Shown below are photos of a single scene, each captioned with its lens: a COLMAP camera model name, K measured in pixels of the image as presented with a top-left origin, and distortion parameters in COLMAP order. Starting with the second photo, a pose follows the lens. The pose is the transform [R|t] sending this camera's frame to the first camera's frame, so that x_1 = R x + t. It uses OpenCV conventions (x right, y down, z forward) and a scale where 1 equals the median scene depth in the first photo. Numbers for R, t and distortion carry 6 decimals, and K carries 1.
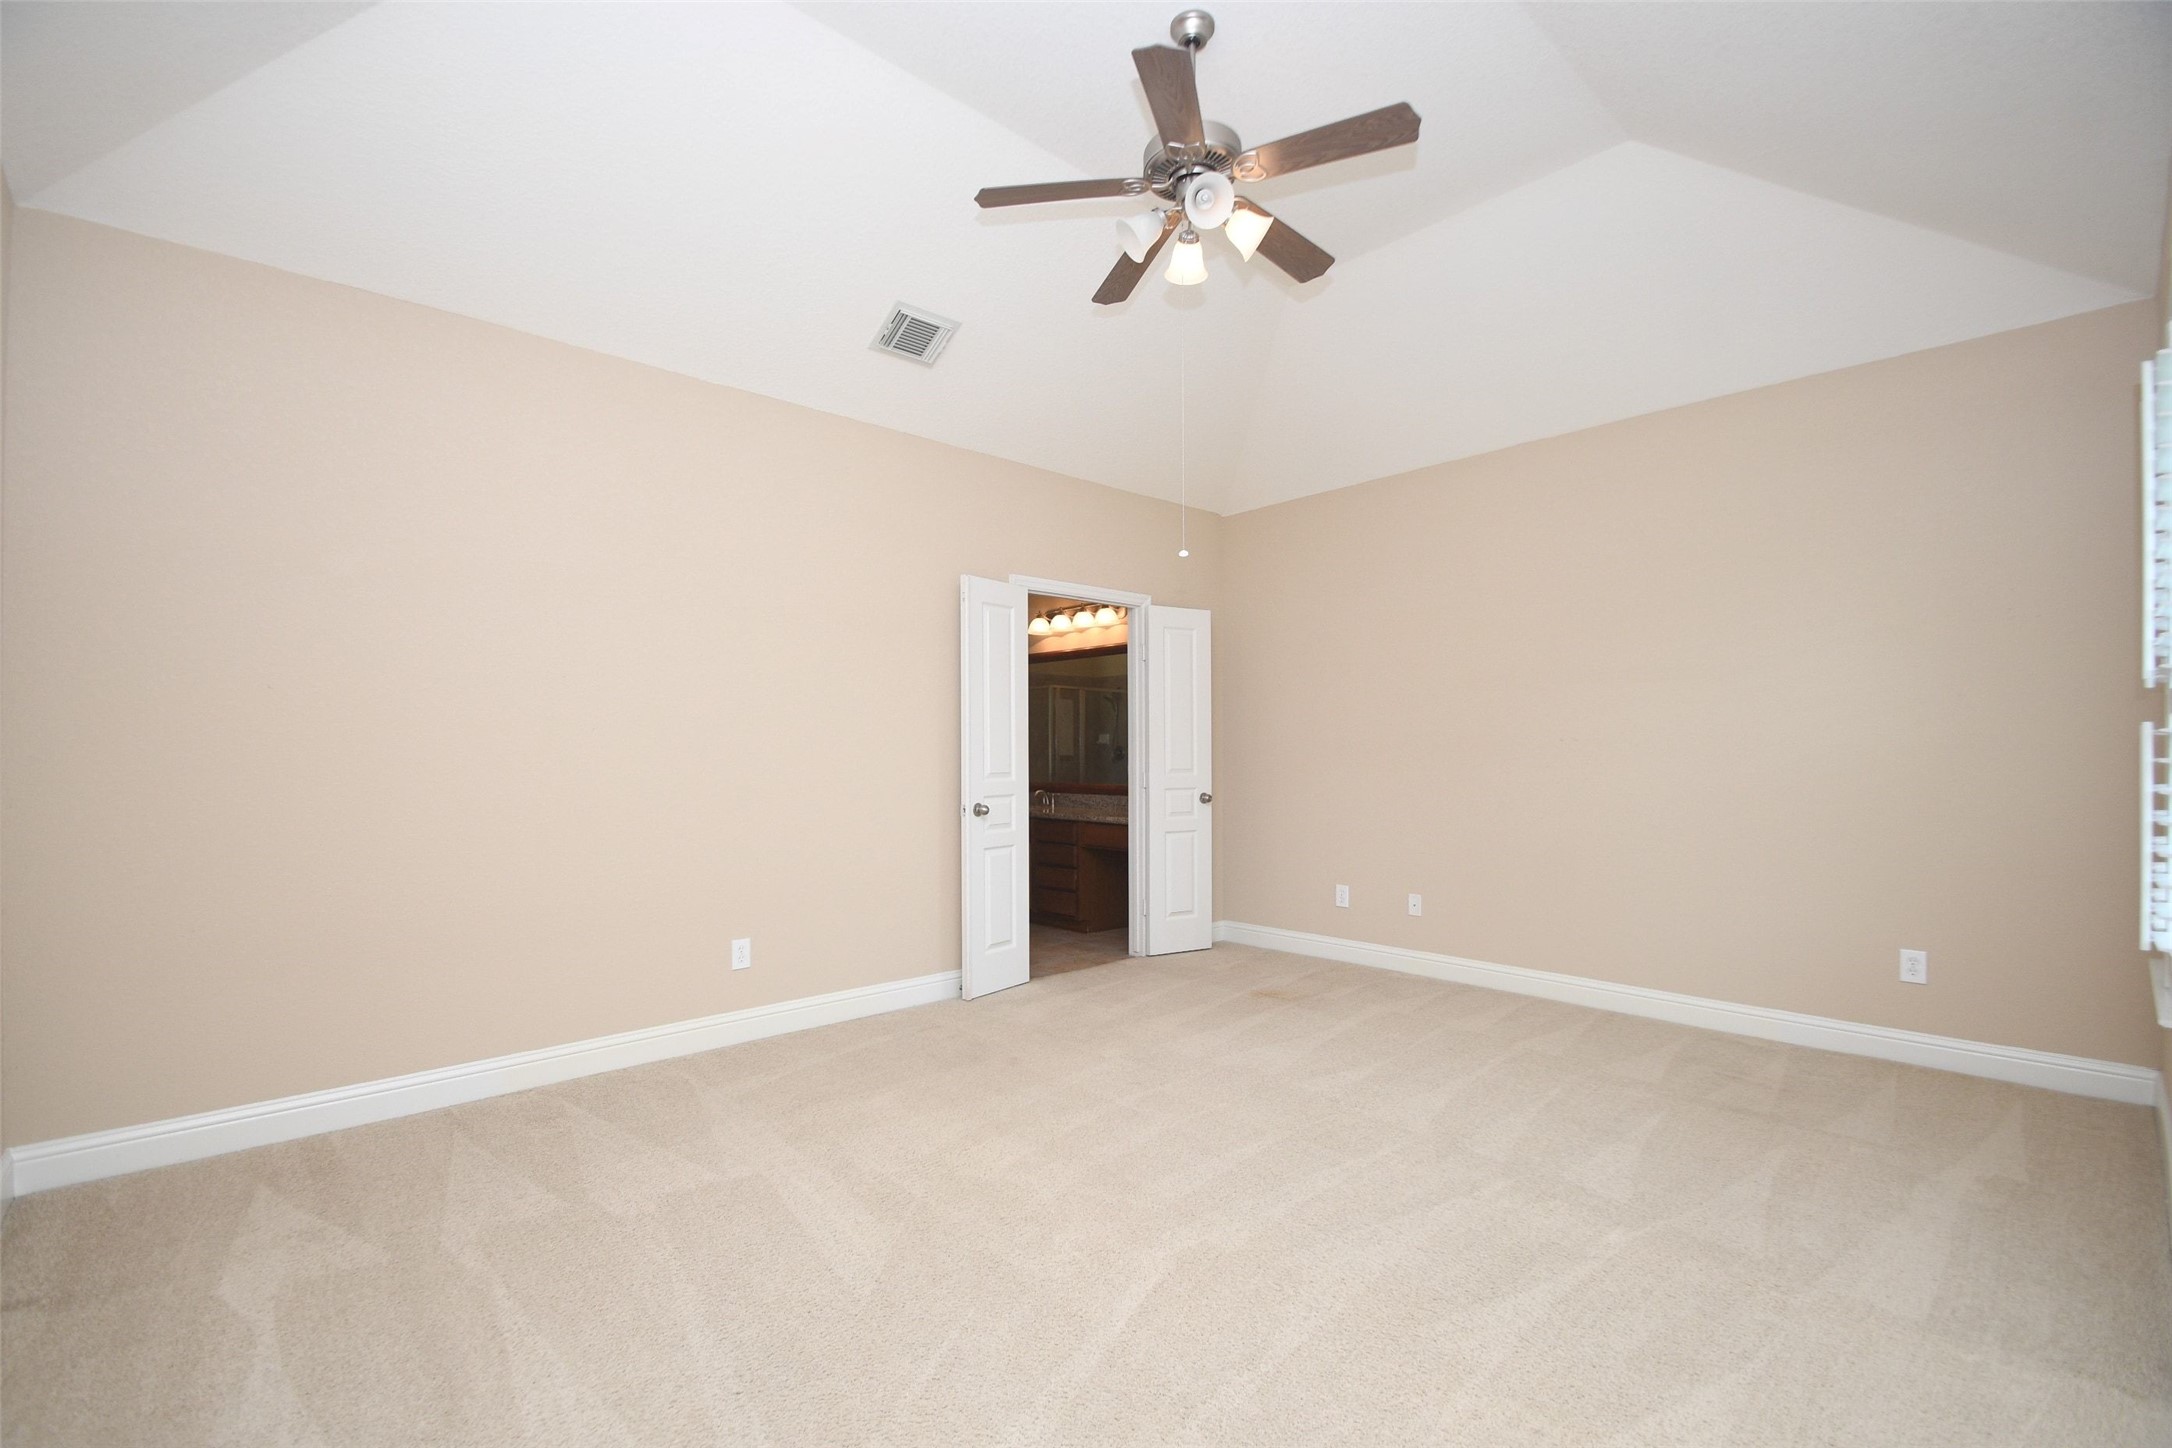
lens RADIAL K [[978.1, 0, 1084.9], [0, 978.1, 740.4], [0, 0, 1]] dist [0.003581, 0.000118]
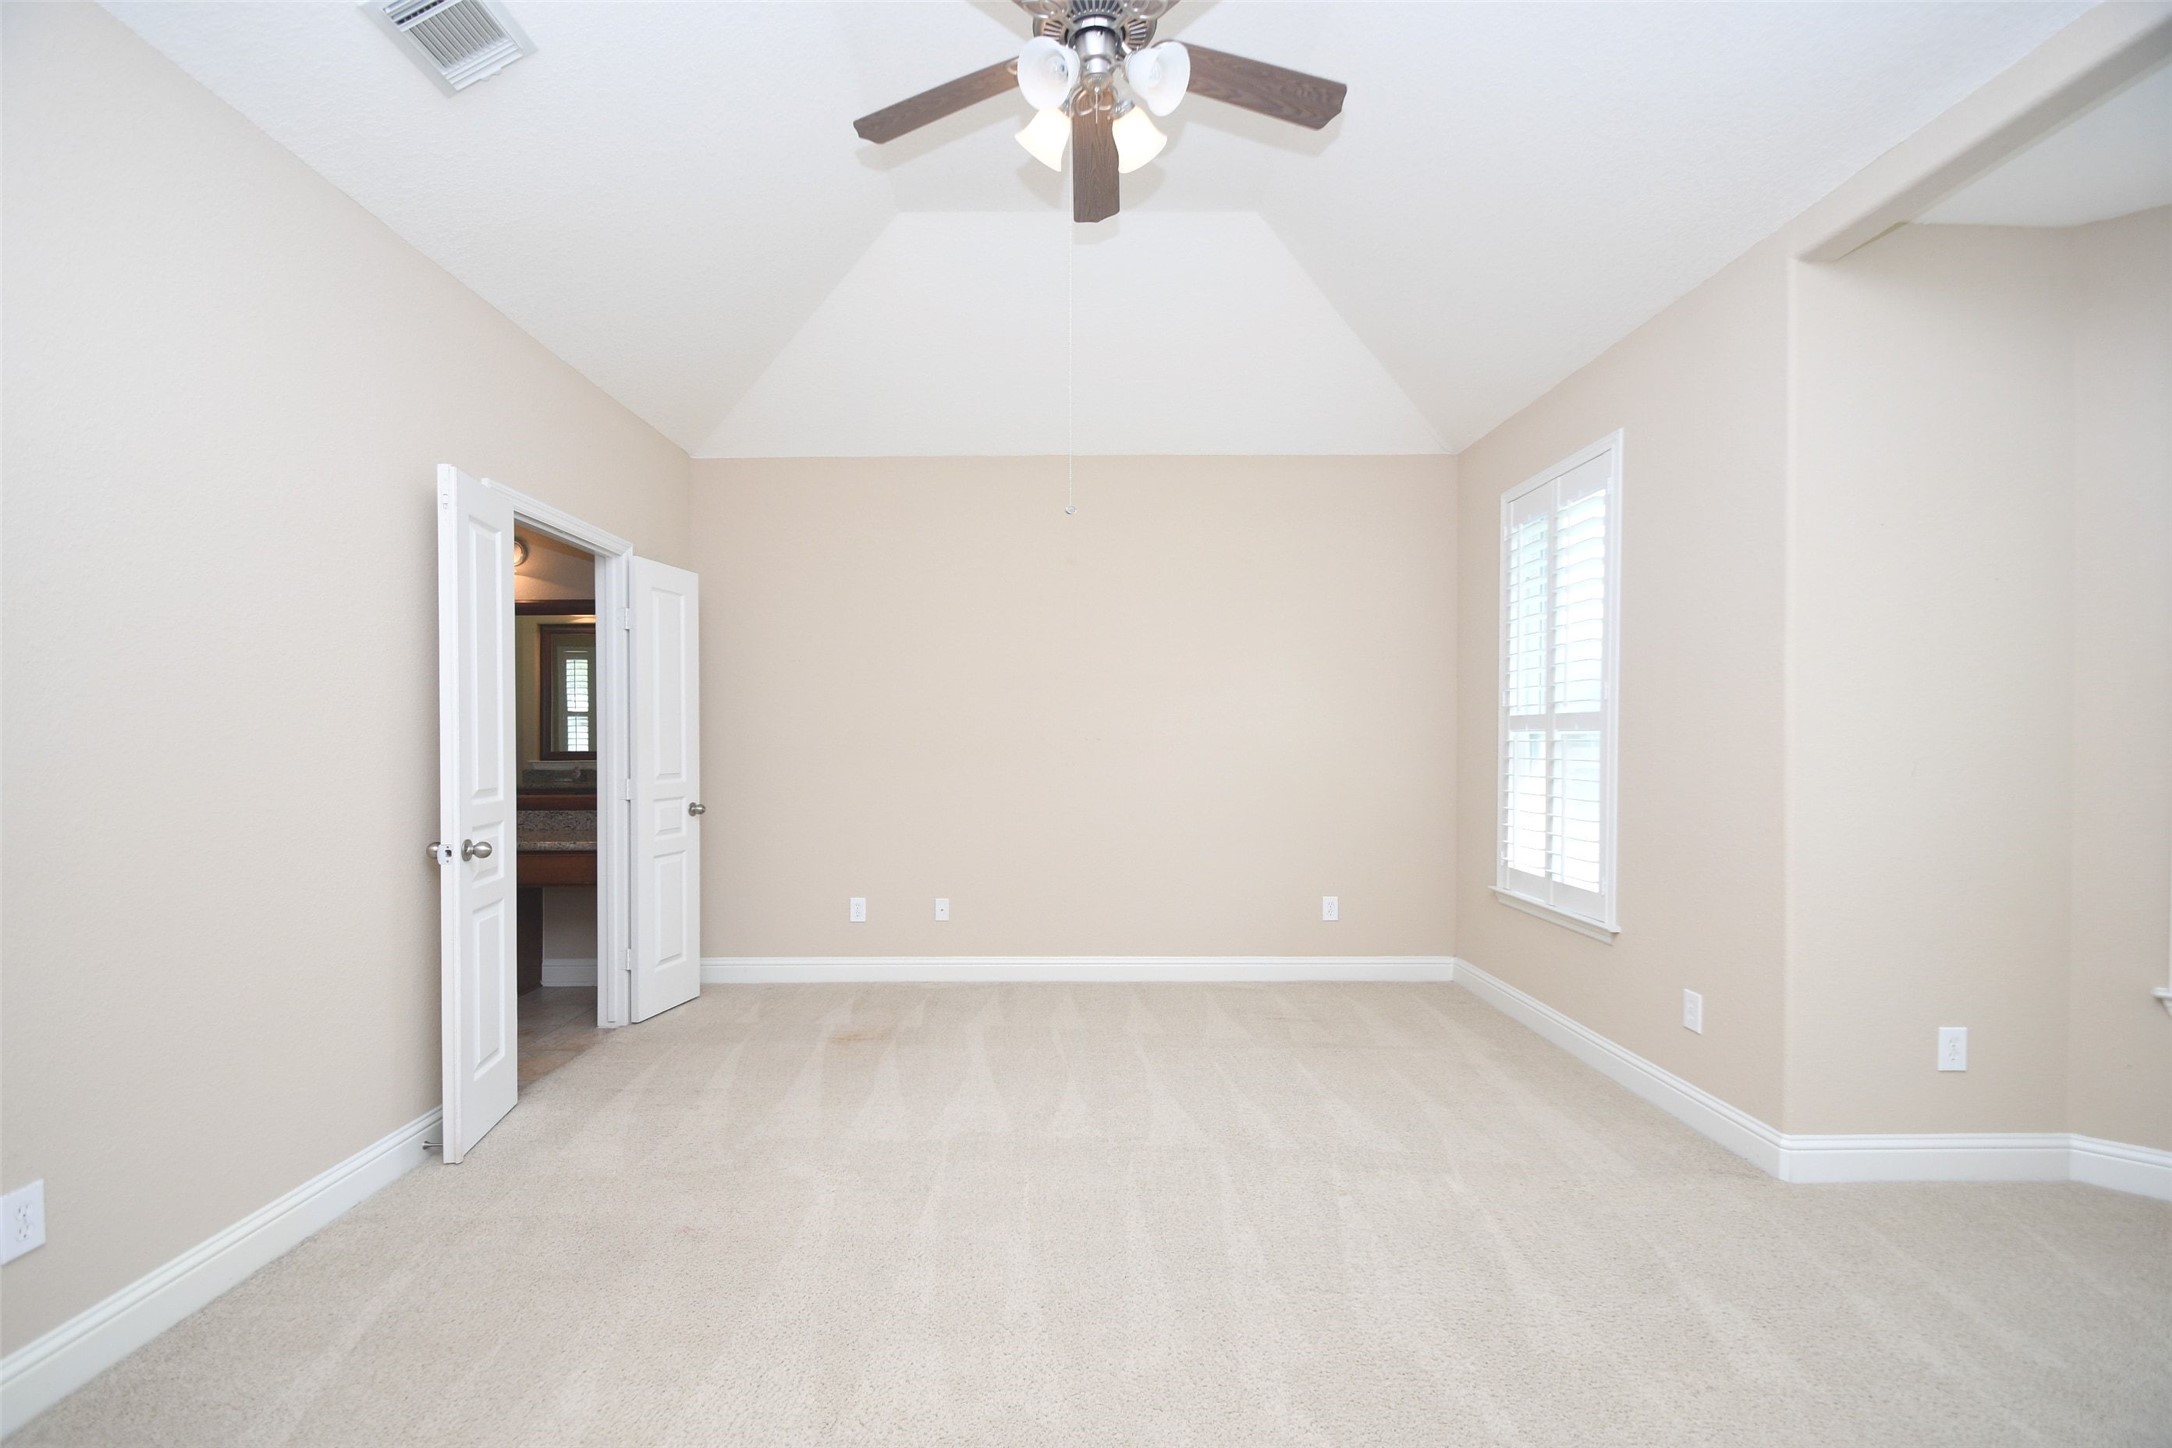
lens RADIAL K [[955.6, 0, 1083.8], [0, 955.6, 745.6], [0, 0, 1]] dist [0.008660, 0.000002]
pose [[0.669263, -0.002777, 0.743020, -0.295325], [-0.010703, 0.999853, 0.013378, -0.007852], [-0.742948, -0.016906, 0.669135, 0.298240]]
